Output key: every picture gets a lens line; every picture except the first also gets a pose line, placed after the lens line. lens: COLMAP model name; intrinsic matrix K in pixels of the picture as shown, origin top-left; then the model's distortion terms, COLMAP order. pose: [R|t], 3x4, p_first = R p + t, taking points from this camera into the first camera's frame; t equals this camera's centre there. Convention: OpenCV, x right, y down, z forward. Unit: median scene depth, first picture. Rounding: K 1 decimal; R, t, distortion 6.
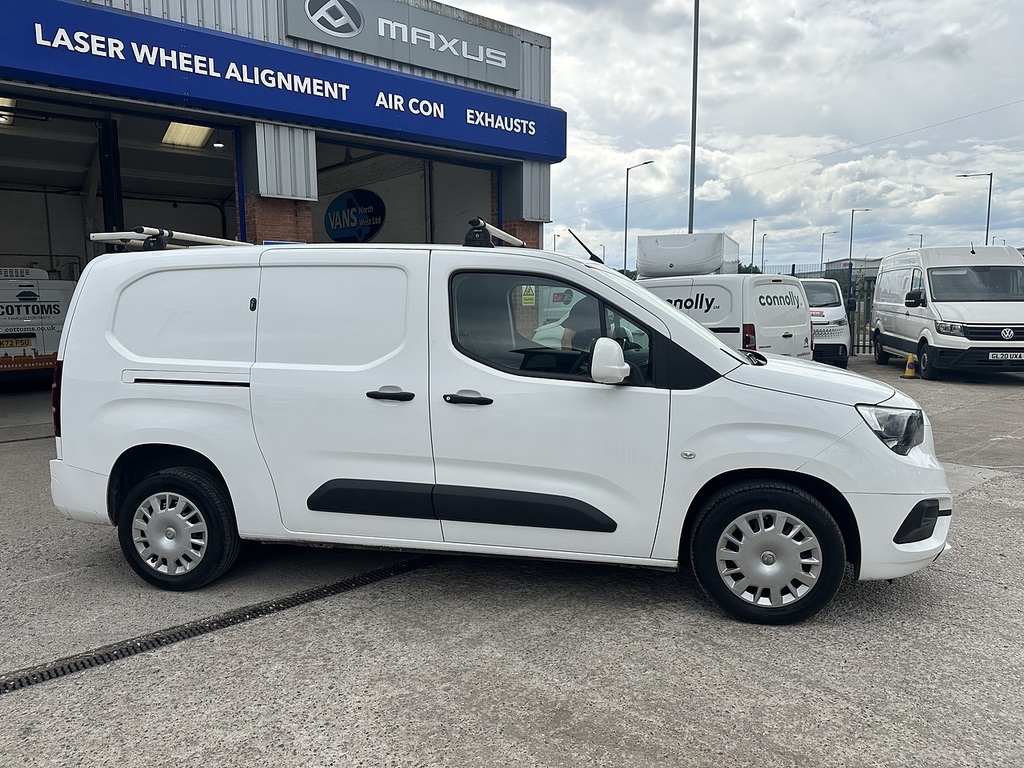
lens RADIAL K [[773.6, 0, 523.7], [0, 773.6, 359.2], [0, 0, 1]] dist [0.031179, -0.040134]
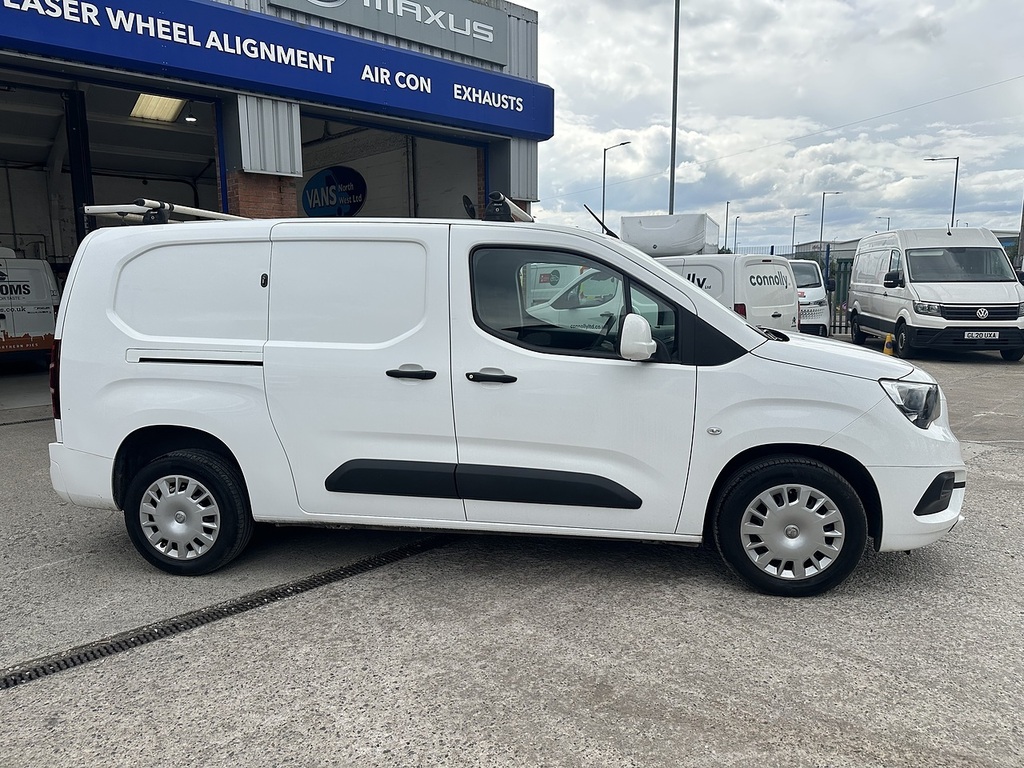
lens RADIAL K [[773.6, 0, 535.8], [0, 773.6, 368.5], [0, 0, 1]] dist [0.031179, -0.040134]
pose [[0.998612, -0.005624, 0.052364, -0.039611], [0.003813, 0.999393, 0.034614, 0.004263], [-0.052527, -0.034366, 0.998028, 0.009063]]
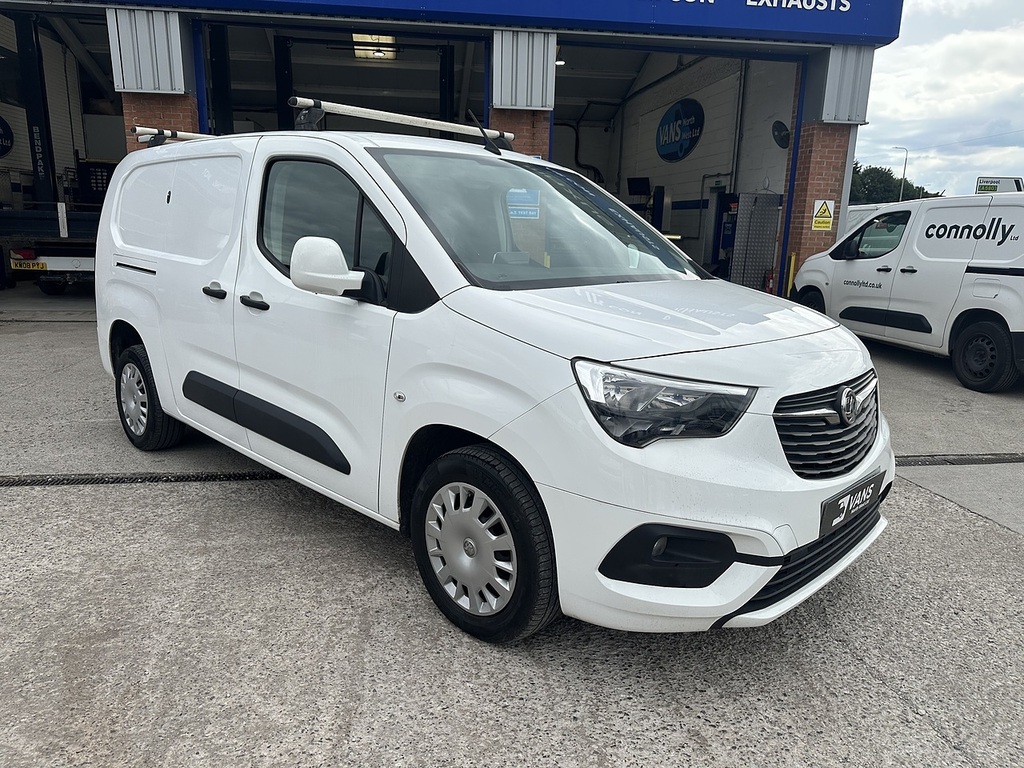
lens RADIAL K [[773.6, 0, 515.2], [0, 773.6, 380.1], [0, 0, 1]] dist [0.031179, -0.040134]
pose [[0.817008, 0.142573, -0.558722, 0.420084], [-0.077524, 0.987313, 0.138577, -0.005248], [0.571391, -0.069904, 0.817695, 0.244910]]
